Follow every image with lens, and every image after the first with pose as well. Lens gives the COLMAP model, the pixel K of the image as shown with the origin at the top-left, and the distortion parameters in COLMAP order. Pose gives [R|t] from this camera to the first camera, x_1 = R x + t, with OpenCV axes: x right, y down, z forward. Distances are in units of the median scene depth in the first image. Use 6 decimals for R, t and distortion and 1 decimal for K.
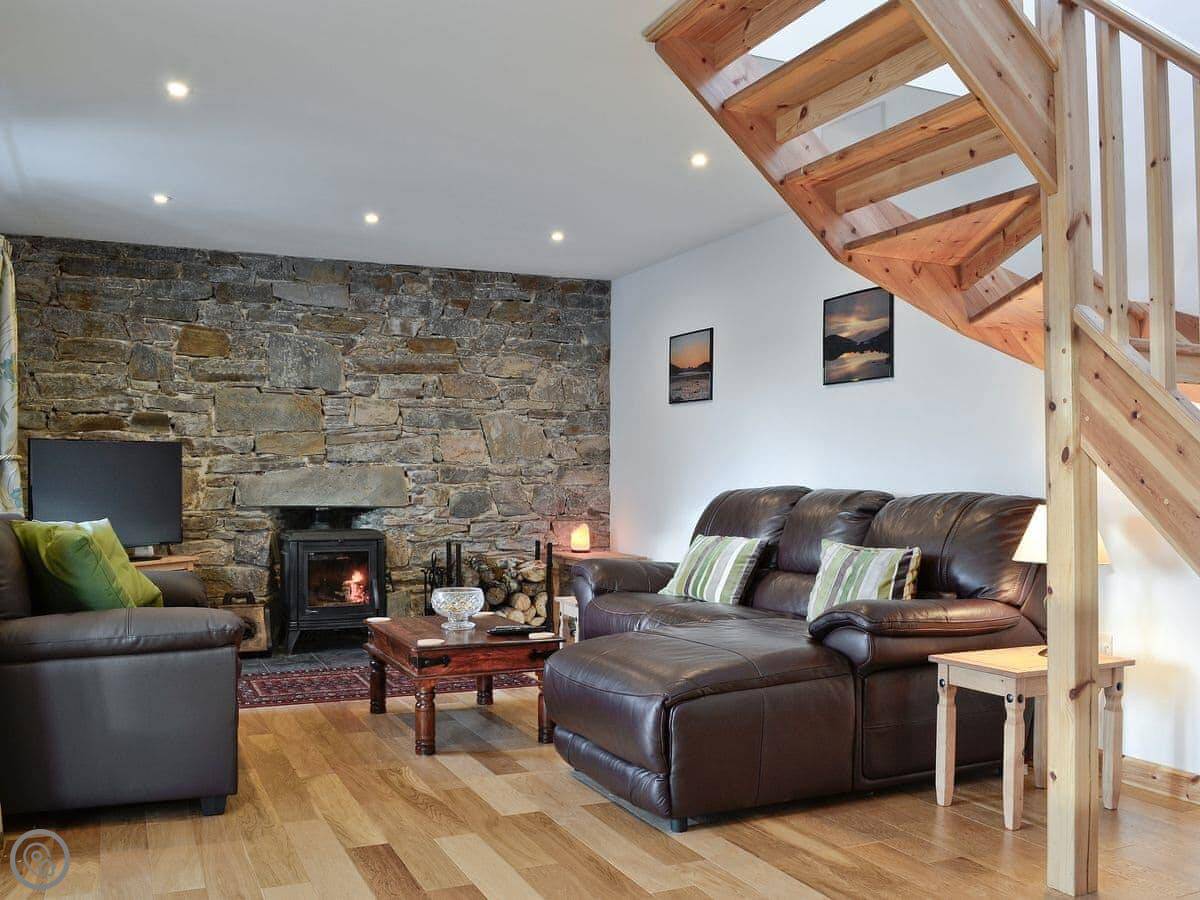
lens RADIAL K [[1087.1, 0, 603.0], [0, 1087.1, 475.1], [0, 0, 1]] dist [-0.069229, -0.003228]
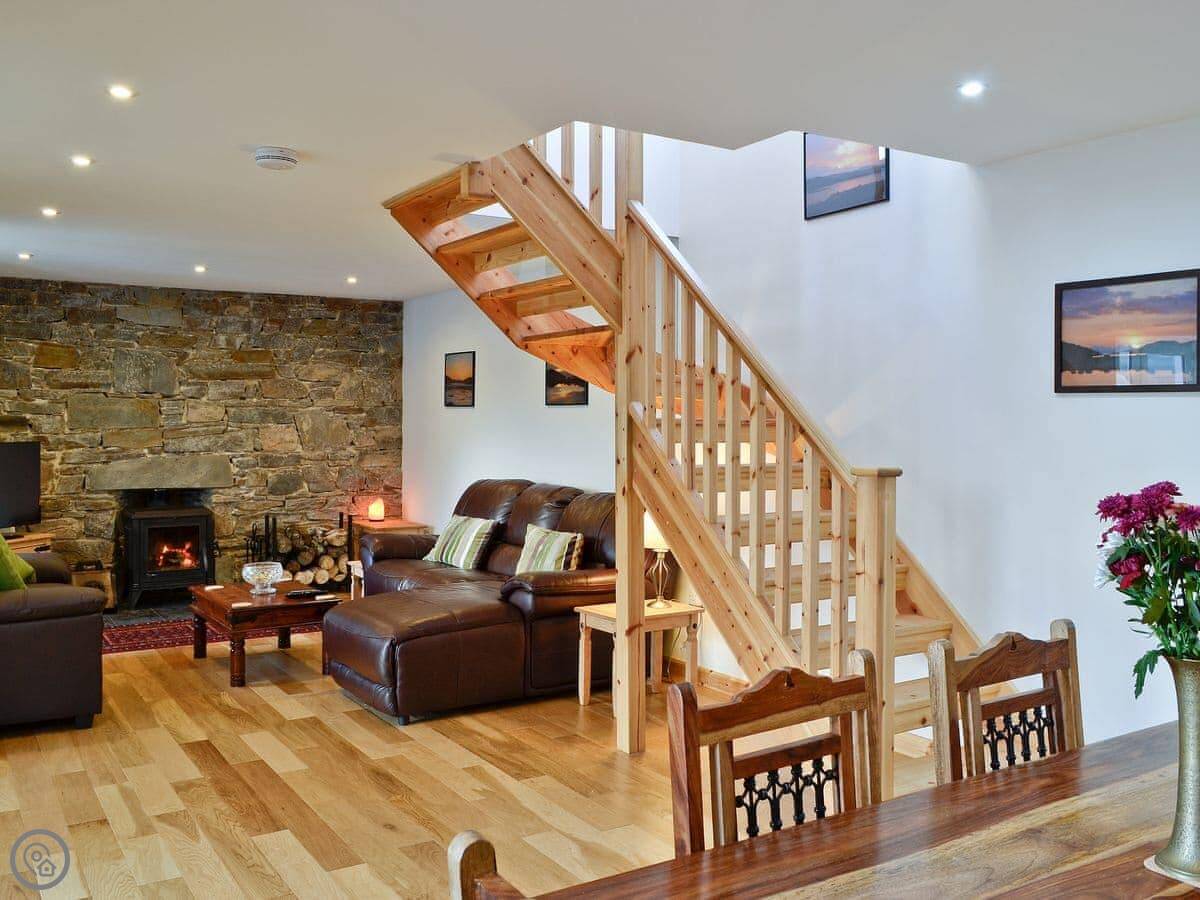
lens RADIAL K [[1065.0, 0, 598.4], [0, 1065.0, 427.8], [0, 0, 1]] dist [-0.011712, 0.004241]
pose [[0.989995, 0.000944, 0.141101, 0.067747], [-0.002884, 0.999904, 0.013545, -0.061538], [-0.141074, -0.013816, 0.989903, -0.283494]]
